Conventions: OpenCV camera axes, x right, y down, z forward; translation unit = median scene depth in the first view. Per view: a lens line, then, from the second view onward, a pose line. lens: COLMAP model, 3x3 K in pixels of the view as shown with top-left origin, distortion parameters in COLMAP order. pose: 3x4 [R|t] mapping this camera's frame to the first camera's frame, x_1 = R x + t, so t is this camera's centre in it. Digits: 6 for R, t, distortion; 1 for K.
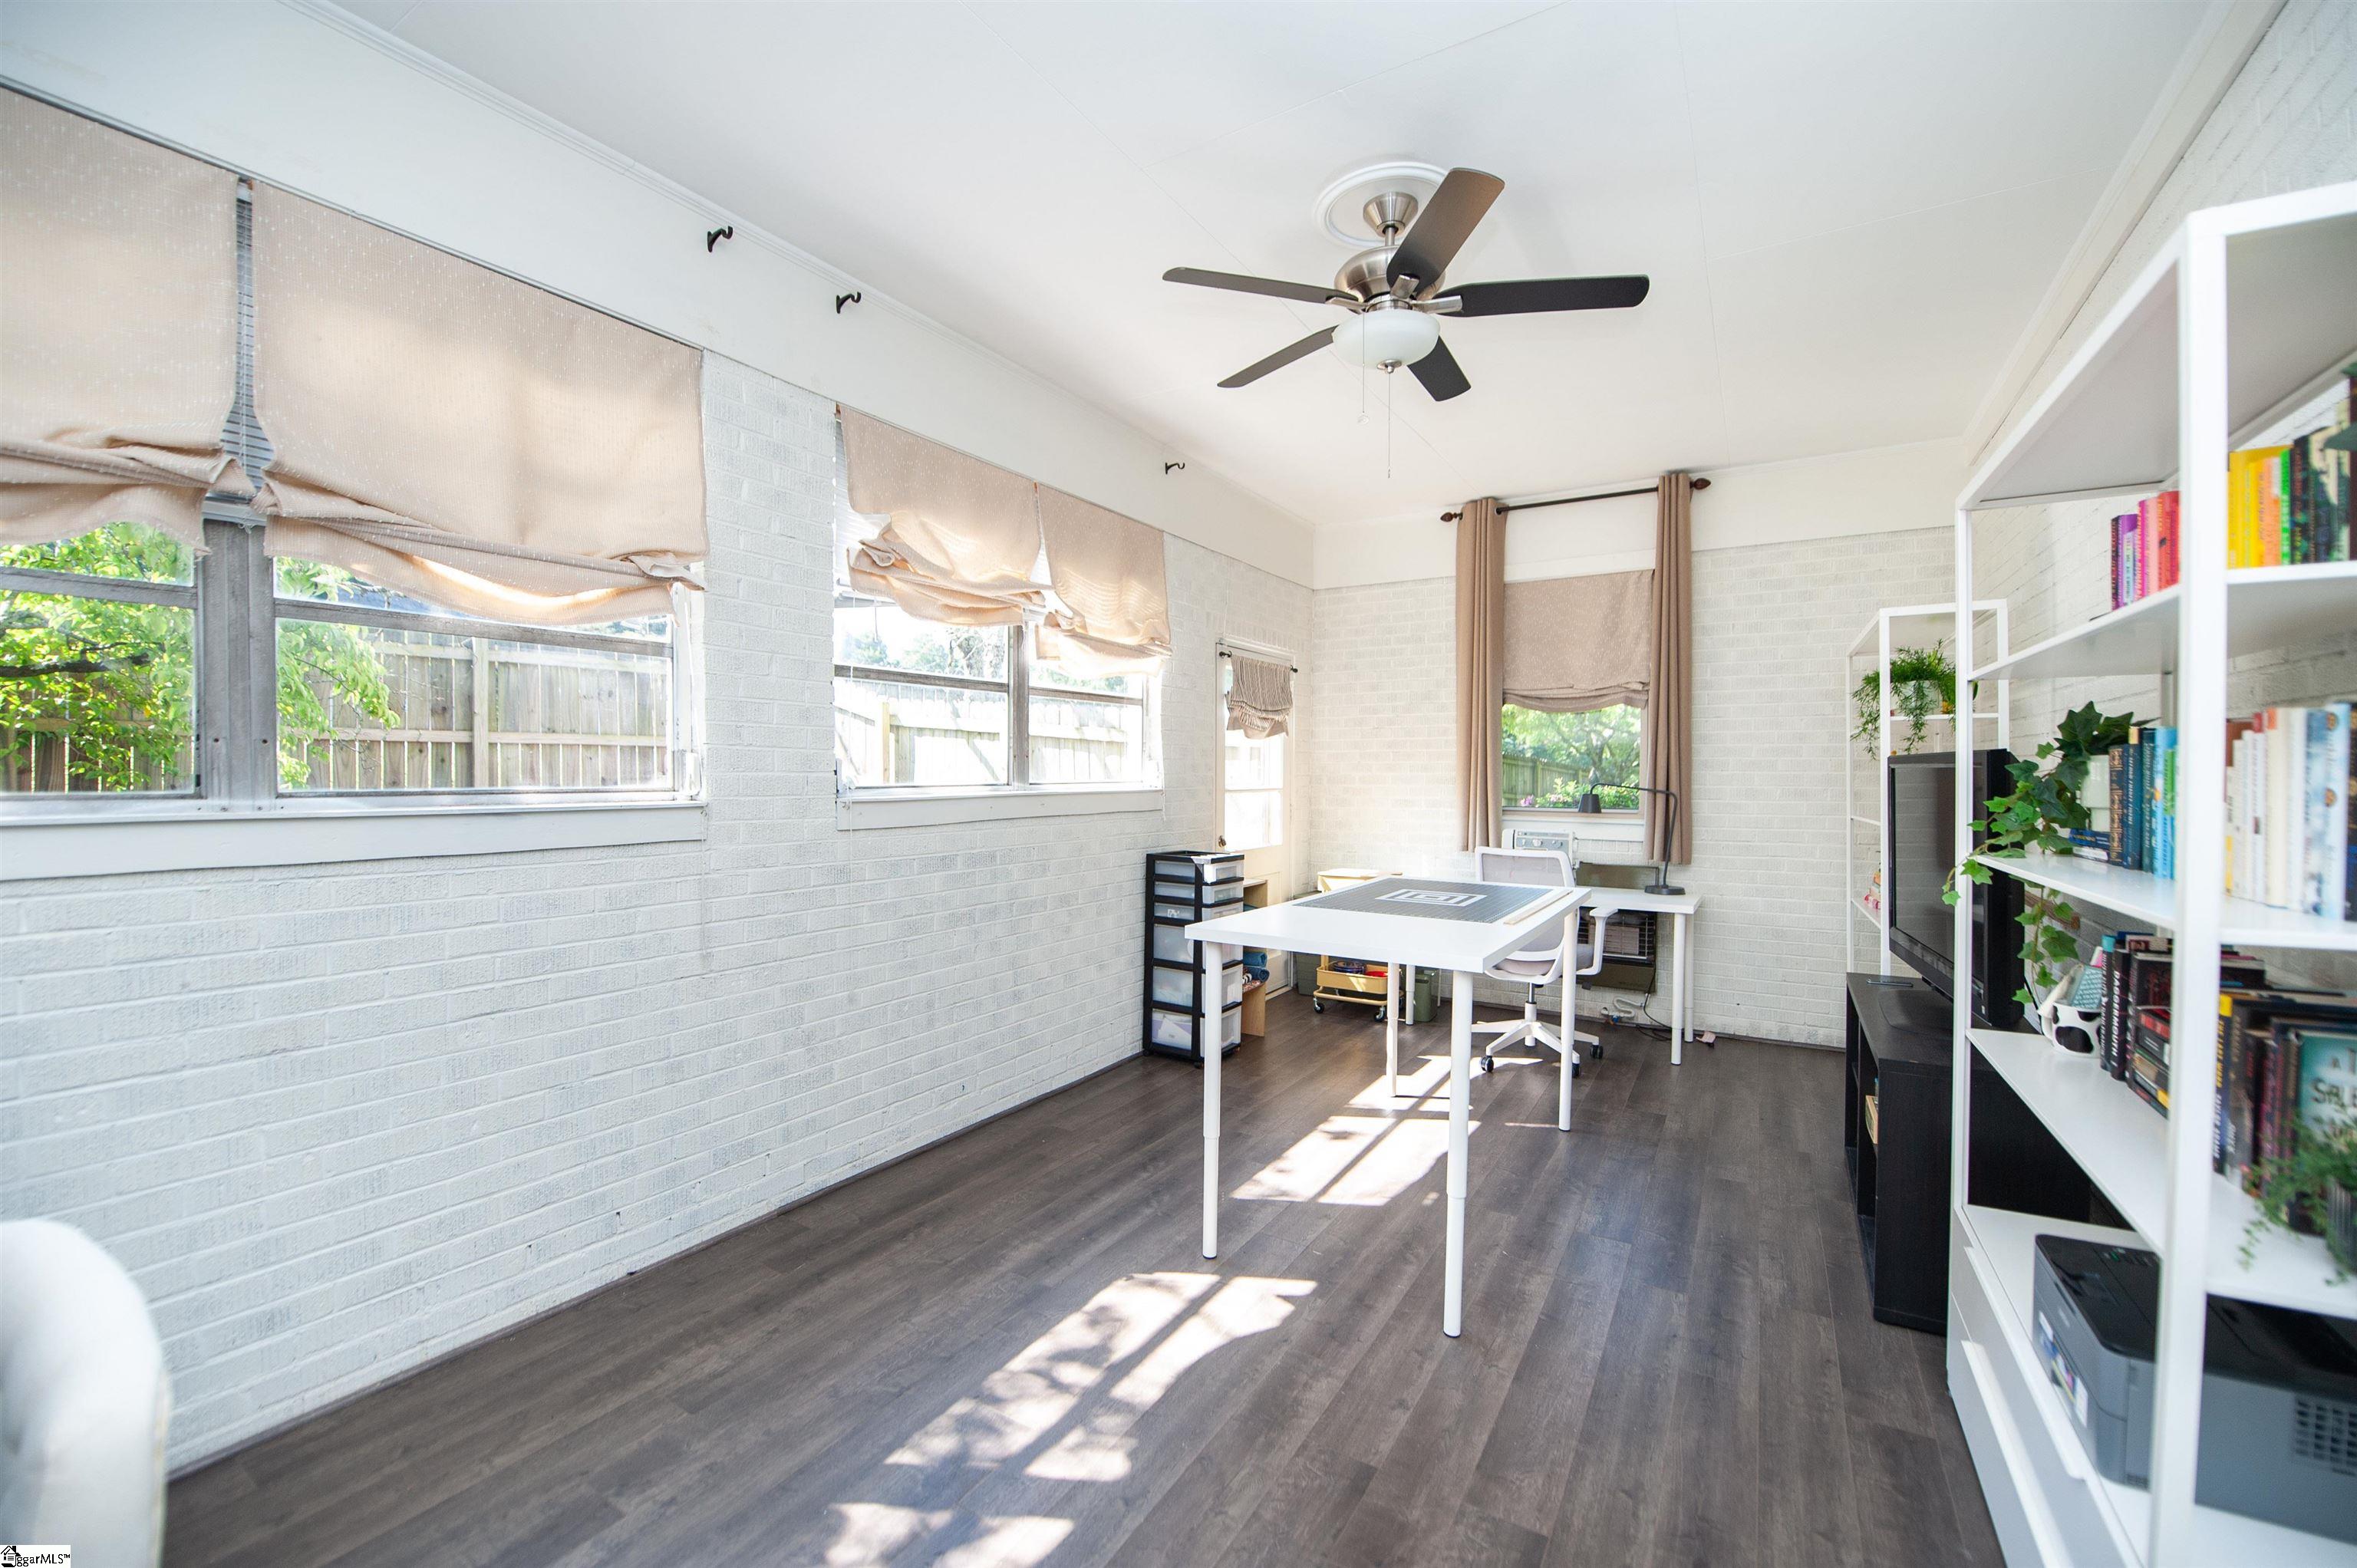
lens RADIAL K [[941.2, 0, 1178.5], [0, 941.2, 784.0], [0, 0, 1]] dist [-0.025689, -0.000355]
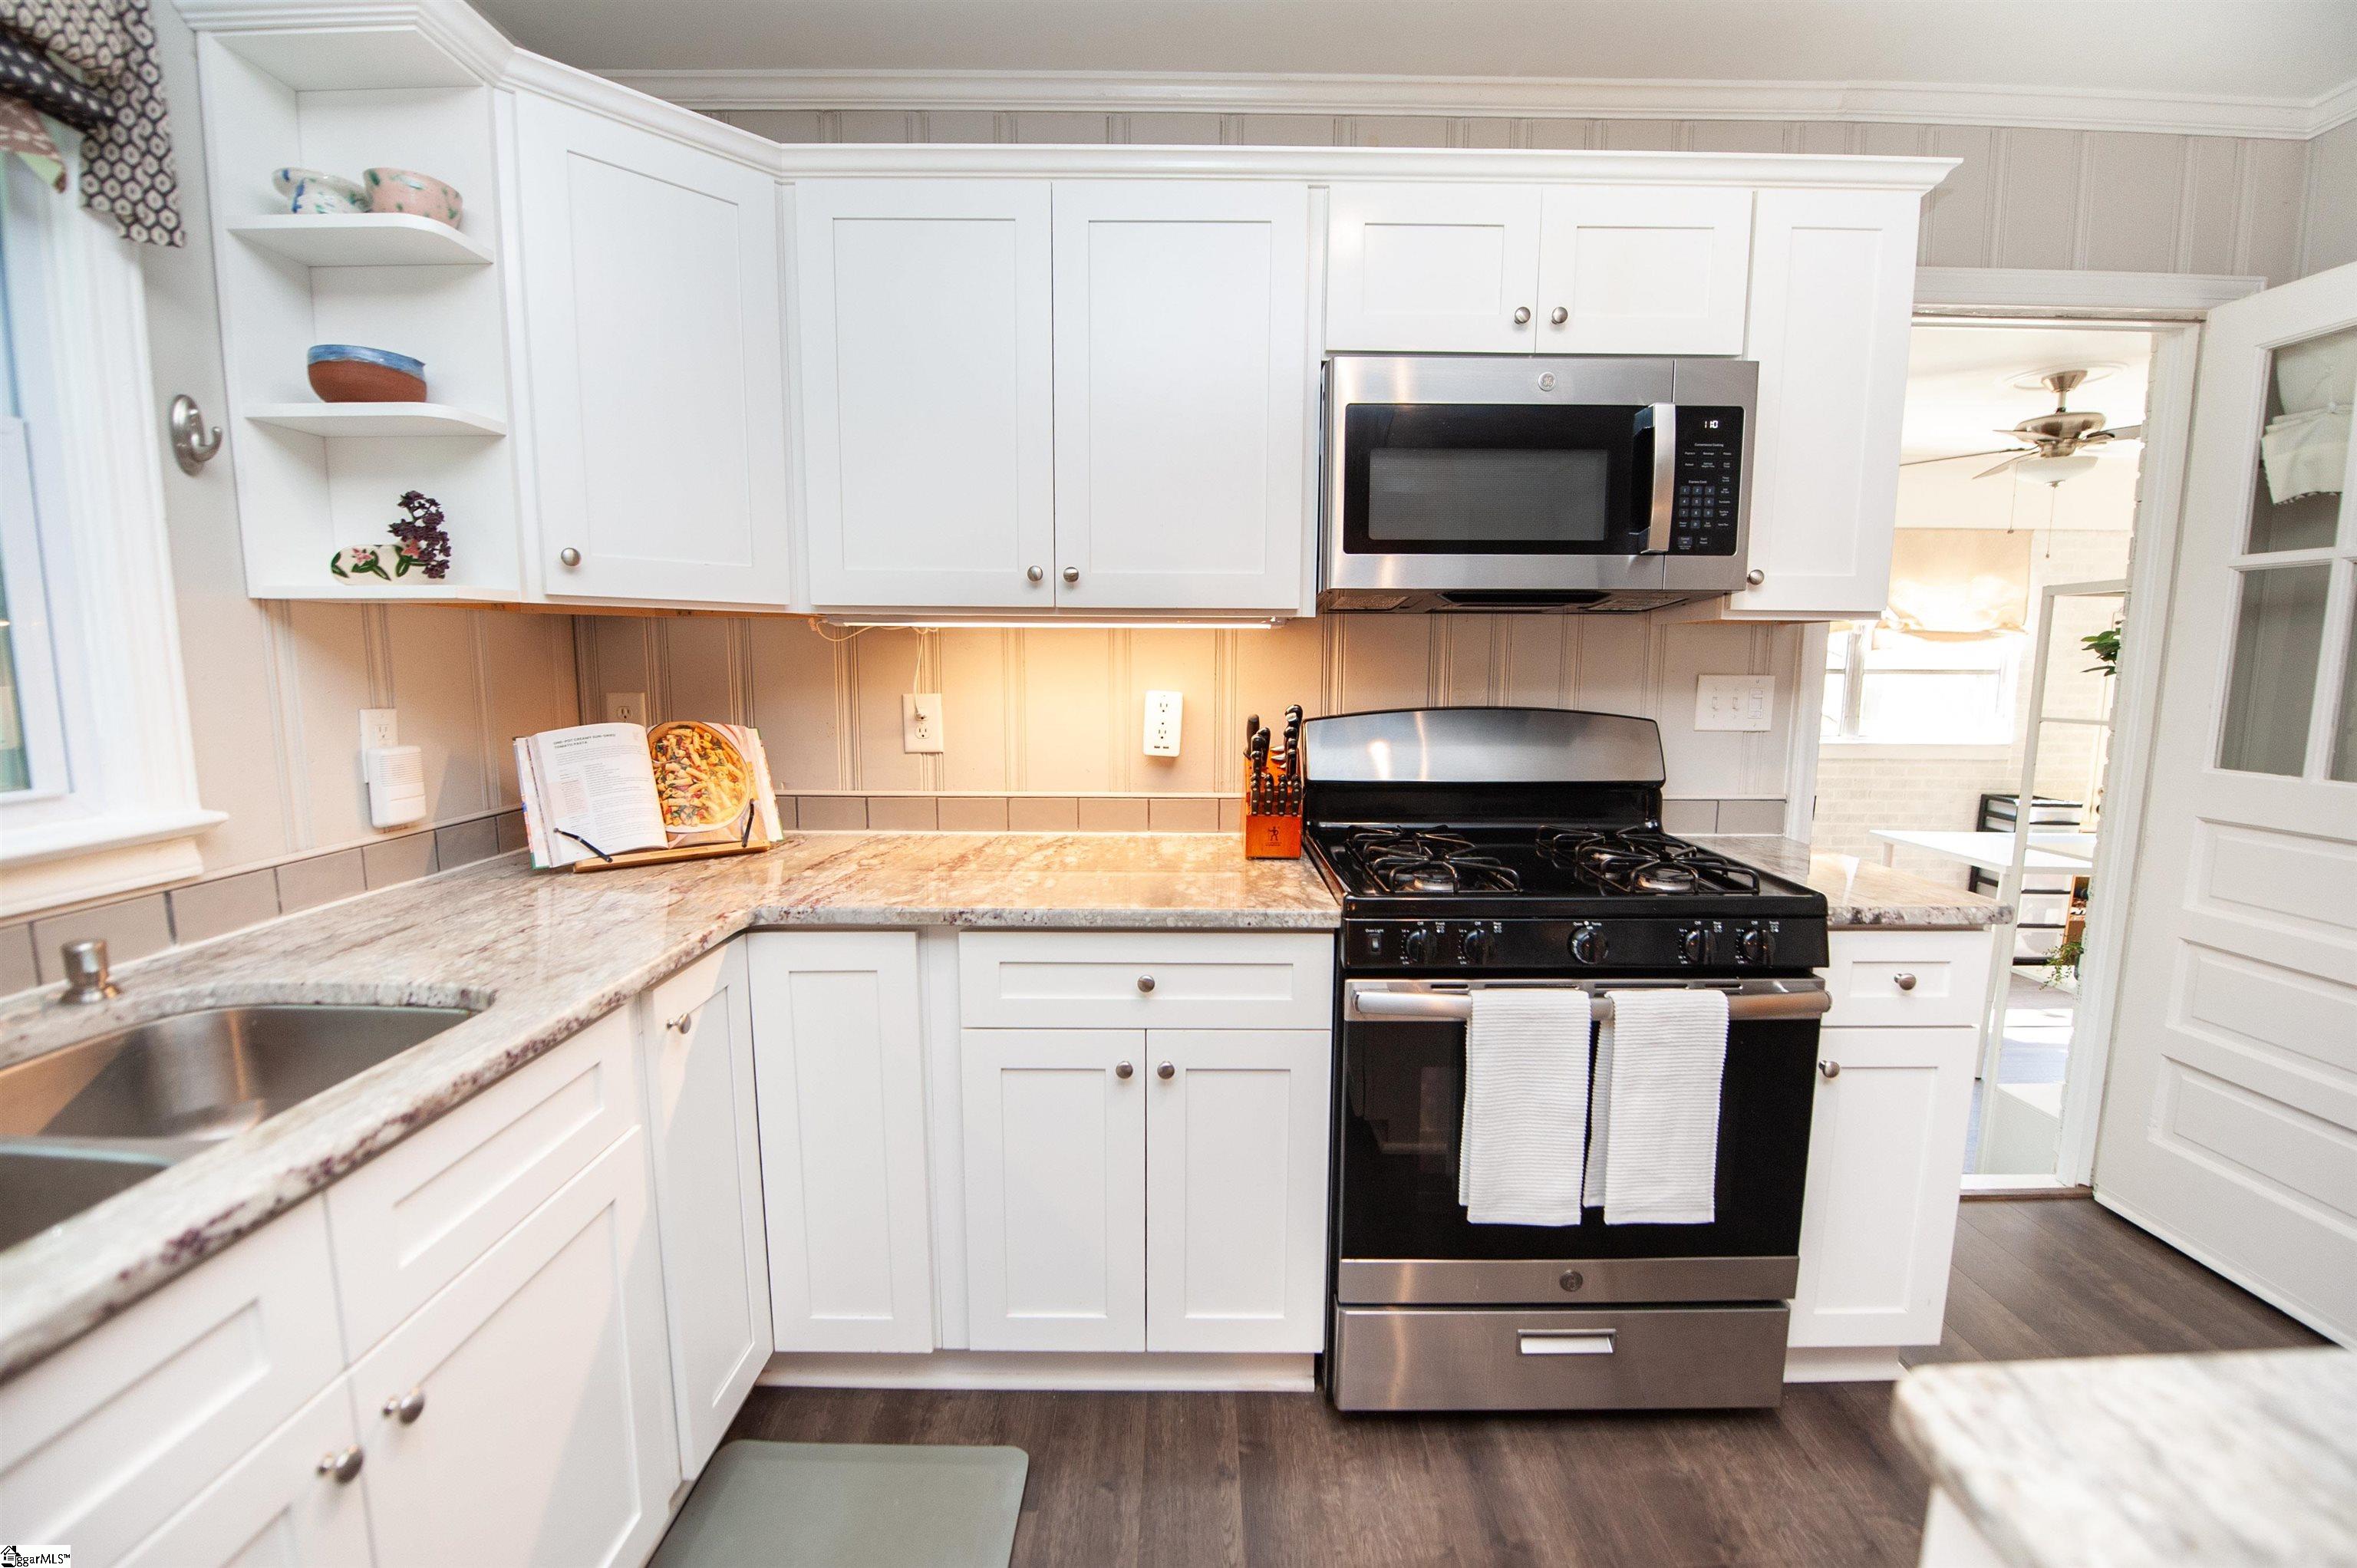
lens RADIAL K [[941.2, 0, 1178.5], [0, 941.2, 784.0], [0, 0, 1]] dist [-0.025689, -0.000355]
pose [[0.519709, 0.107484, -0.847555, 0.473188], [-0.015556, 0.993081, 0.116400, -0.069814], [0.854202, -0.047310, 0.517784, -0.595045]]
